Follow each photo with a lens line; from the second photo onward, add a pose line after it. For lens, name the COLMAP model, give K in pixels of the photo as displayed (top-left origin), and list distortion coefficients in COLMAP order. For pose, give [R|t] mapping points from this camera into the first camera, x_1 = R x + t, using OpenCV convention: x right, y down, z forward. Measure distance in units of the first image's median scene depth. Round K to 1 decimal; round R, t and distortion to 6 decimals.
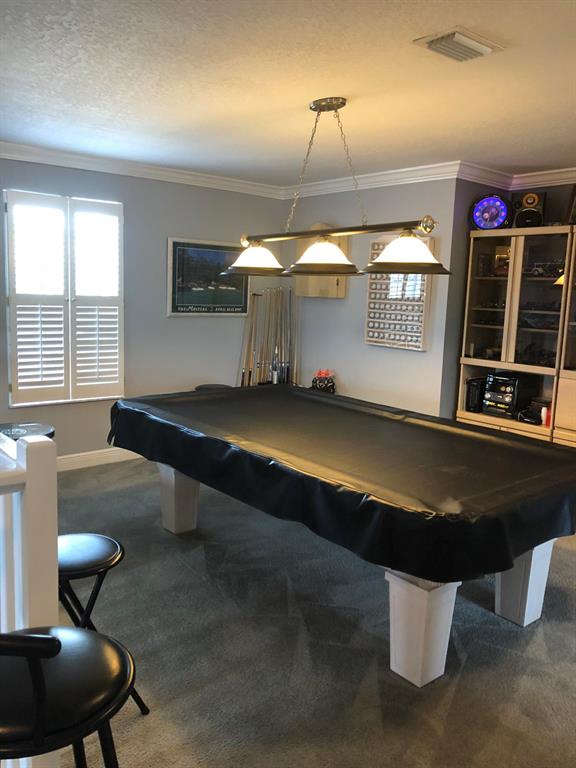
lens RADIAL K [[635.5, 0, 286.6], [0, 635.5, 382.5], [0, 0, 1]] dist [0.029686, -0.031413]
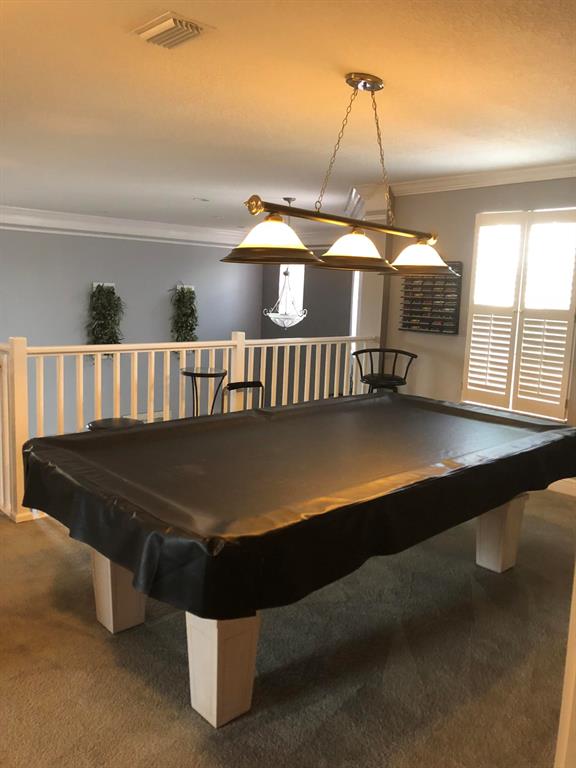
lens RADIAL K [[635.5, 0, 288.1], [0, 635.5, 382.4], [0, 0, 1]] dist [0.029686, -0.031413]
pose [[0.032407, 0.123680, -0.991793, 0.865900], [-0.183746, 0.976138, 0.115724, -0.089532], [0.982439, 0.178488, 0.054359, 0.776381]]
